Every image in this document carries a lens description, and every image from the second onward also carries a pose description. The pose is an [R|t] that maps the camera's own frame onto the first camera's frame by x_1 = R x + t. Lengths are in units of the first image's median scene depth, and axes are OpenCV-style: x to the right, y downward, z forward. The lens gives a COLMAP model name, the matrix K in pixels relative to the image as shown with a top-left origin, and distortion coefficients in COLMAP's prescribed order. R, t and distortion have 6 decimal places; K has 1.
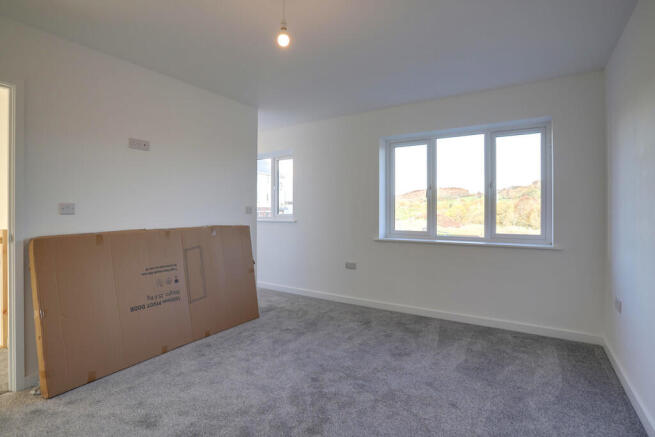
lens RADIAL K [[324.8, 0, 329.7], [0, 324.8, 216.0], [0, 0, 1]] dist [-0.059341, 0.028630]
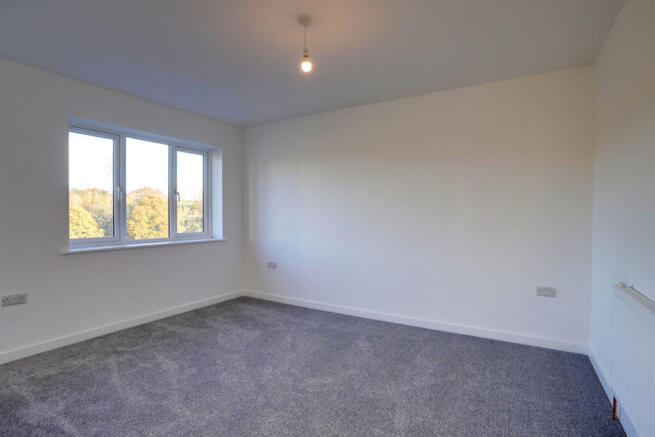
lens RADIAL K [[324.8, 0, 329.7], [0, 324.8, 216.0], [0, 0, 1]] dist [-0.059341, 0.028630]
pose [[-0.022545, -0.008236, 0.999712, -0.677021], [0.009816, 0.999916, 0.008459, -0.012280], [-0.999698, 0.010004, -0.022463, 0.473911]]
